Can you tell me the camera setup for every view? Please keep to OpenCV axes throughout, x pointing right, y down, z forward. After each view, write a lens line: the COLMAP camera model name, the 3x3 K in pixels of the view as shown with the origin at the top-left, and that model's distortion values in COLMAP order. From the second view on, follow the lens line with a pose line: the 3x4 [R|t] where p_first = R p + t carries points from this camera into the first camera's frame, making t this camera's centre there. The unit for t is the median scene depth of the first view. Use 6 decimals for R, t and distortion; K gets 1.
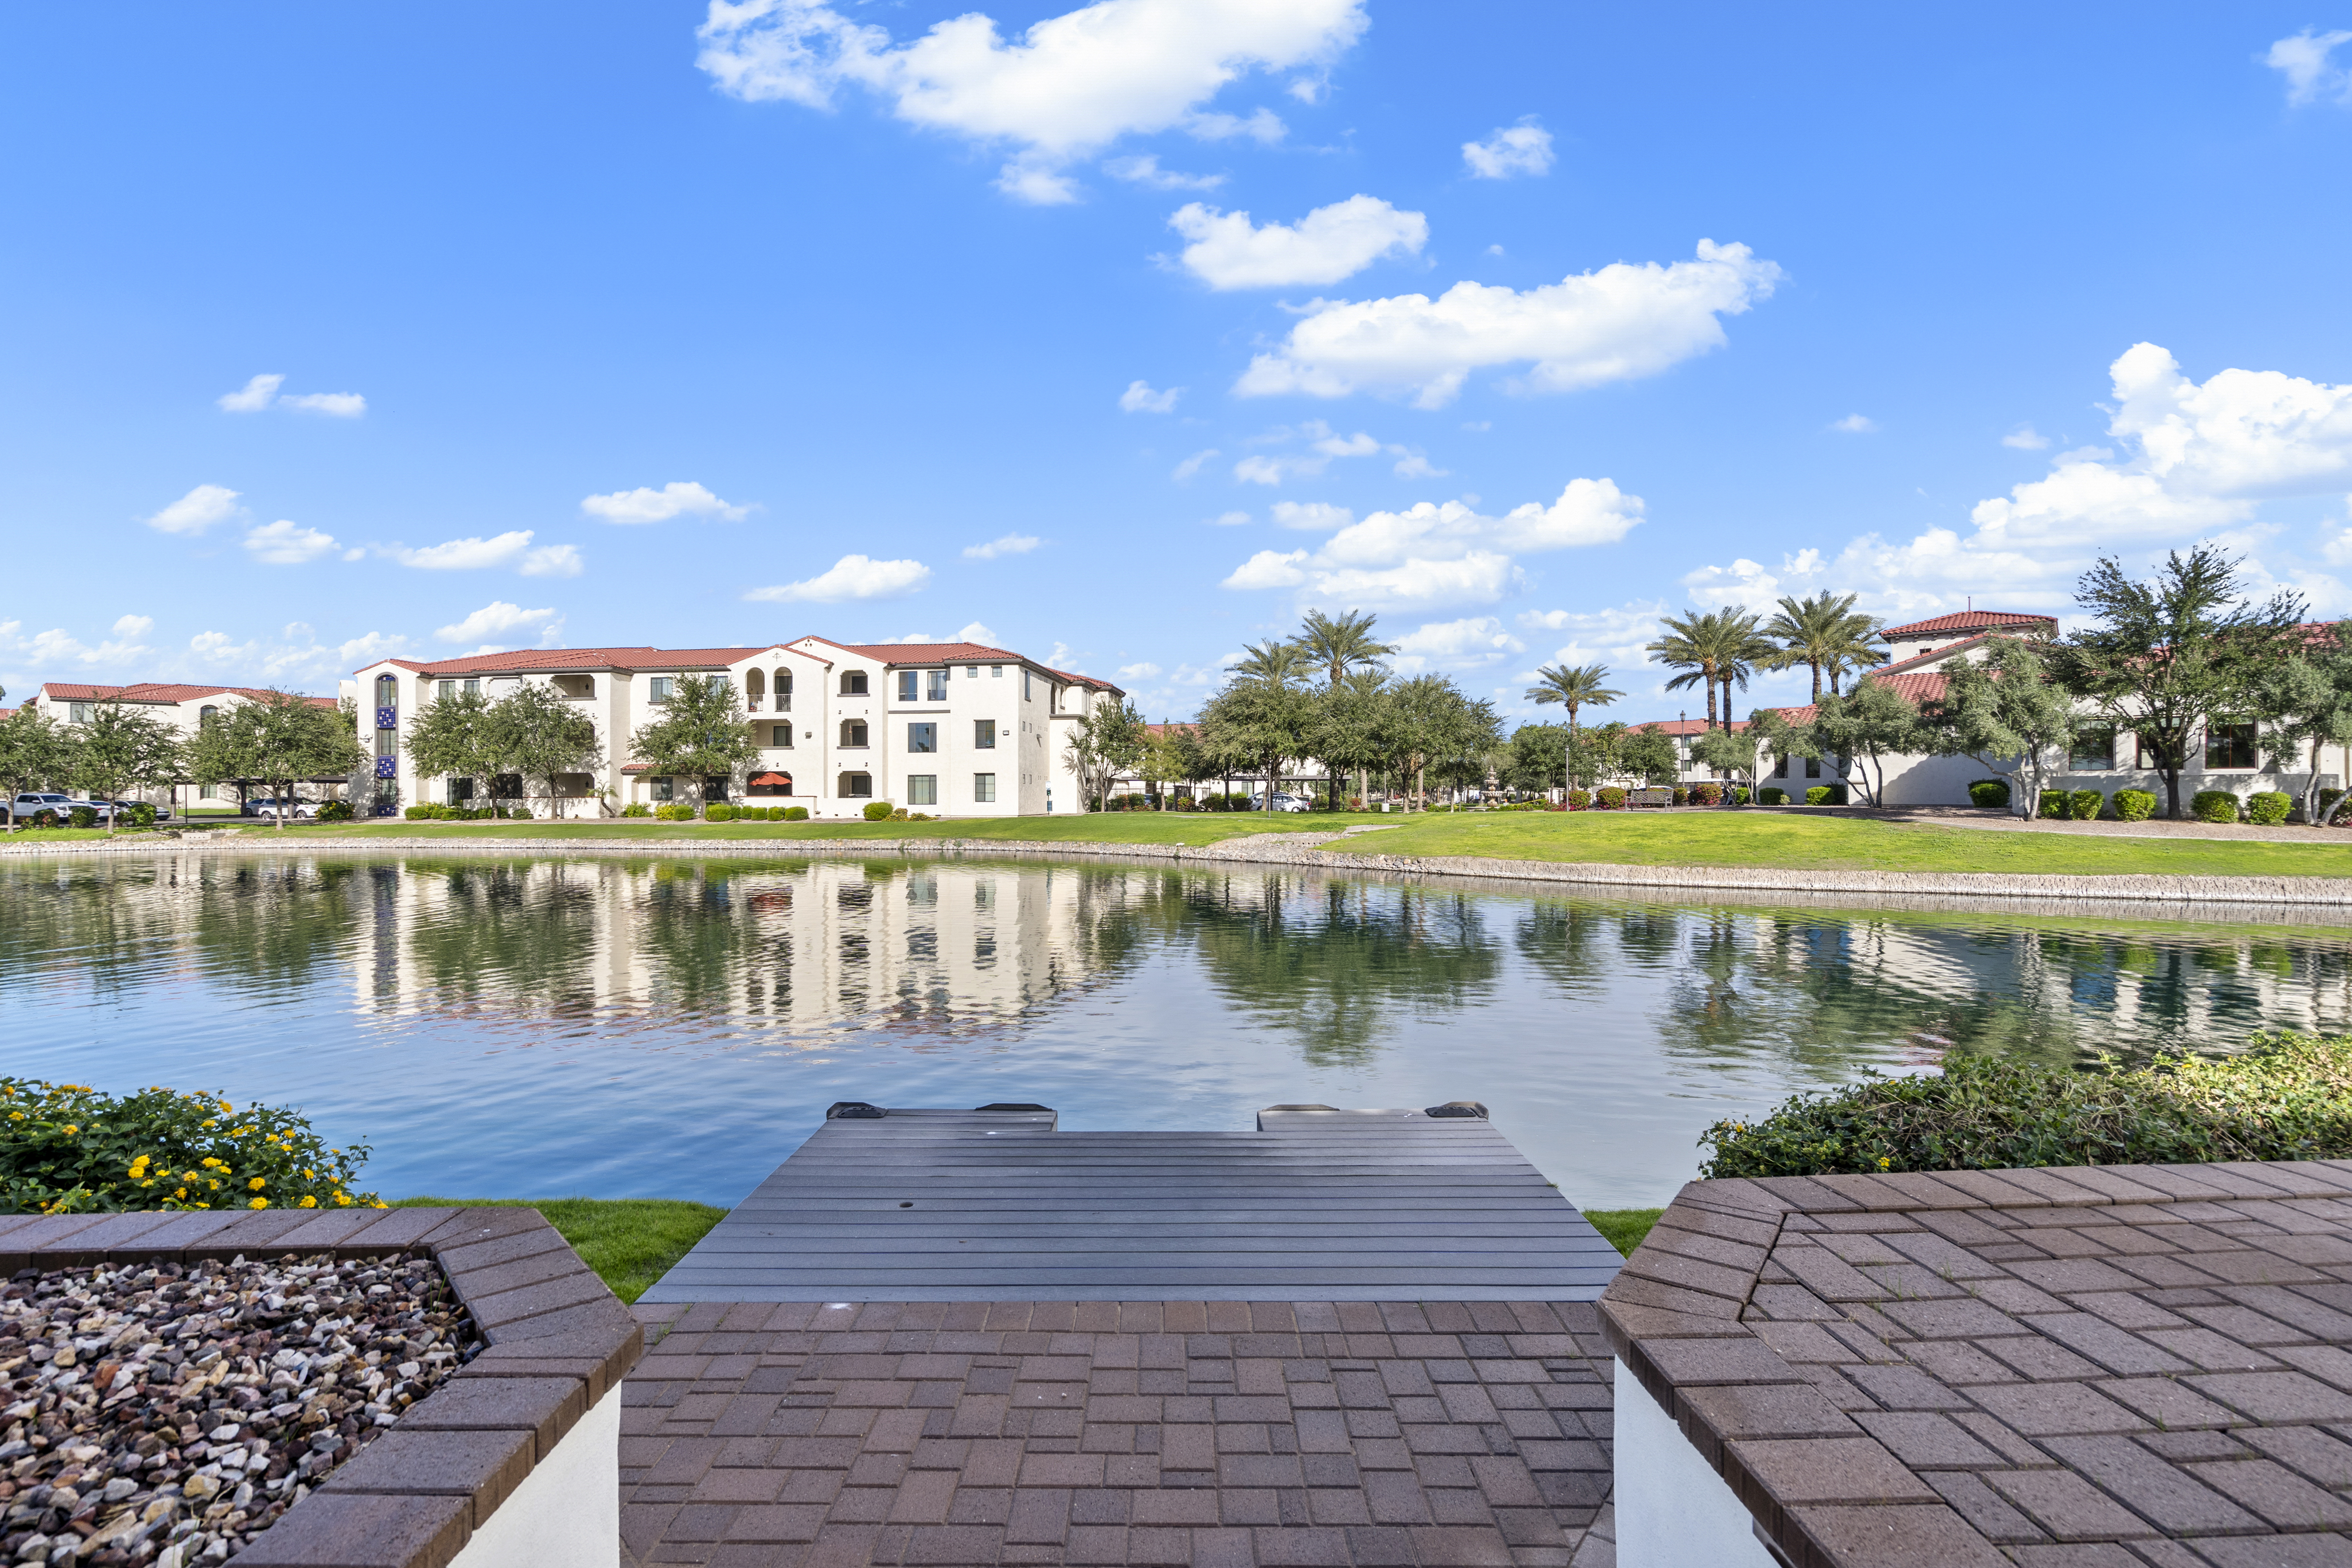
lens RADIAL K [[1092.0, 0, 1155.5], [0, 1092.0, 793.5], [0, 0, 1]] dist [0.008198, 0.000797]
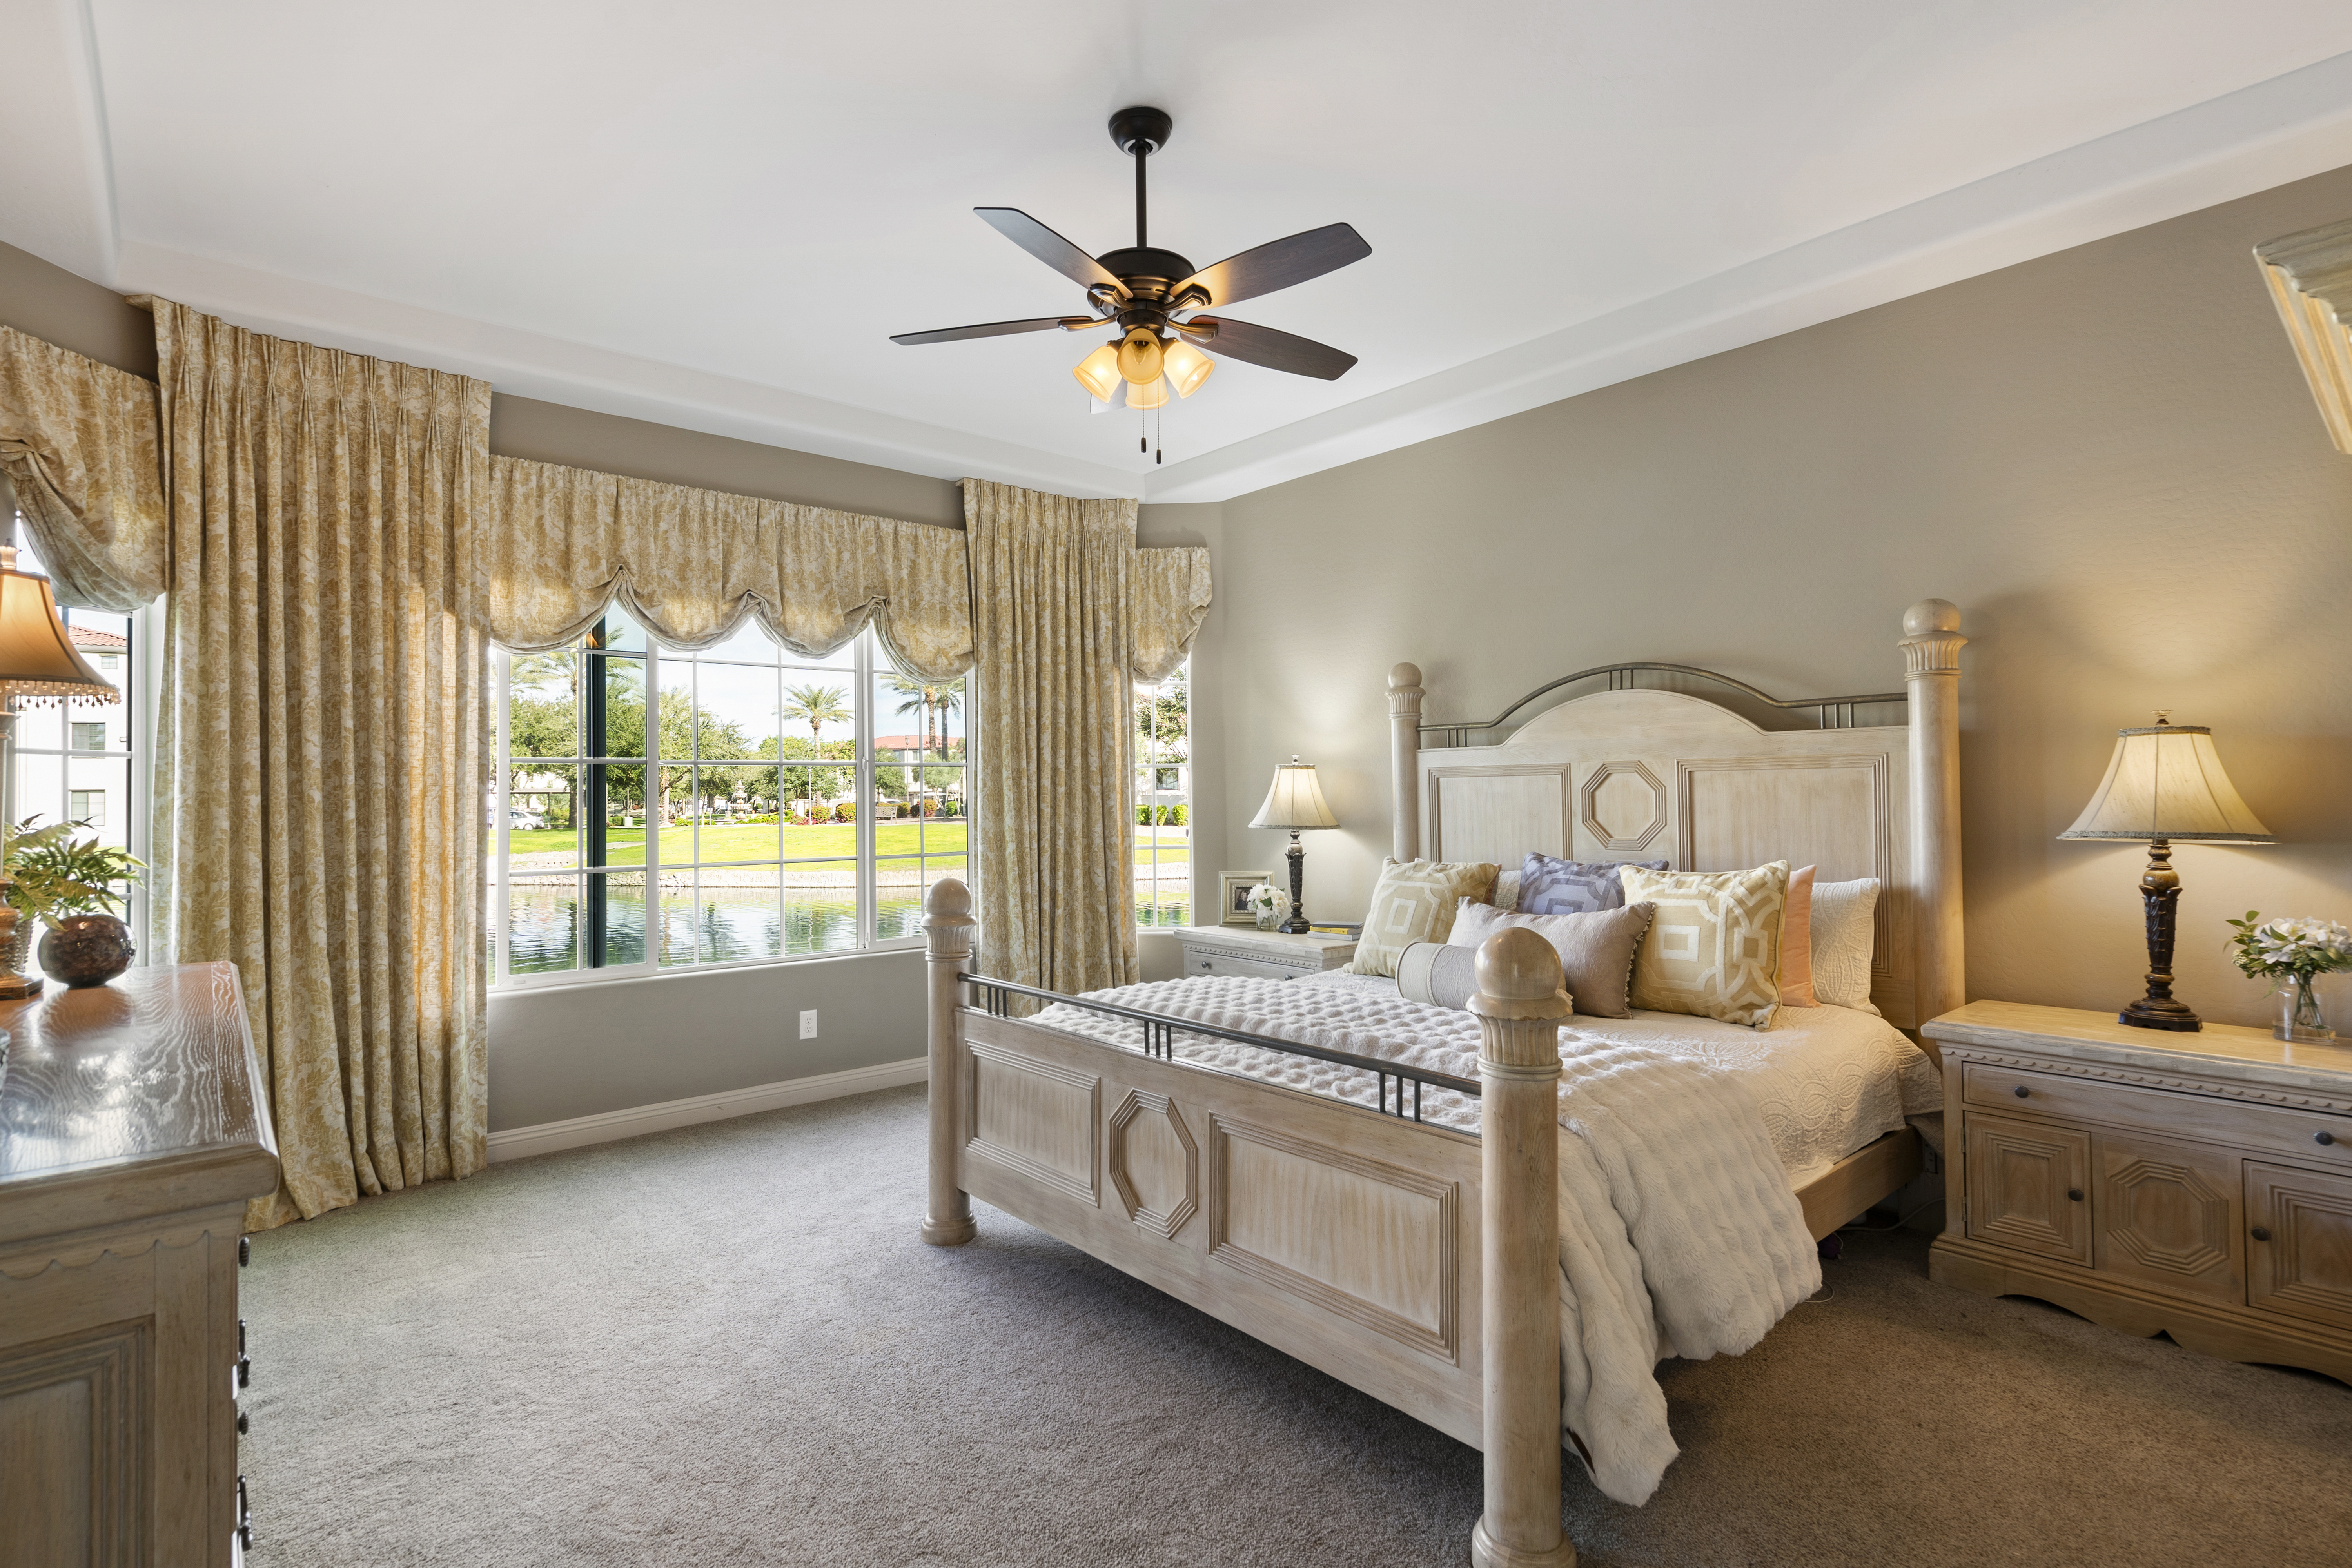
lens RADIAL K [[1125.6, 0, 1171.1], [0, 1125.6, 788.8], [0, 0, 1]] dist [-0.002104, -0.000029]
pose [[0.785153, 0.000309, 0.619302, -0.038473], [0.004990, 0.999964, -0.006825, -0.008011], [-0.619282, 0.008449, 0.785123, -0.109307]]
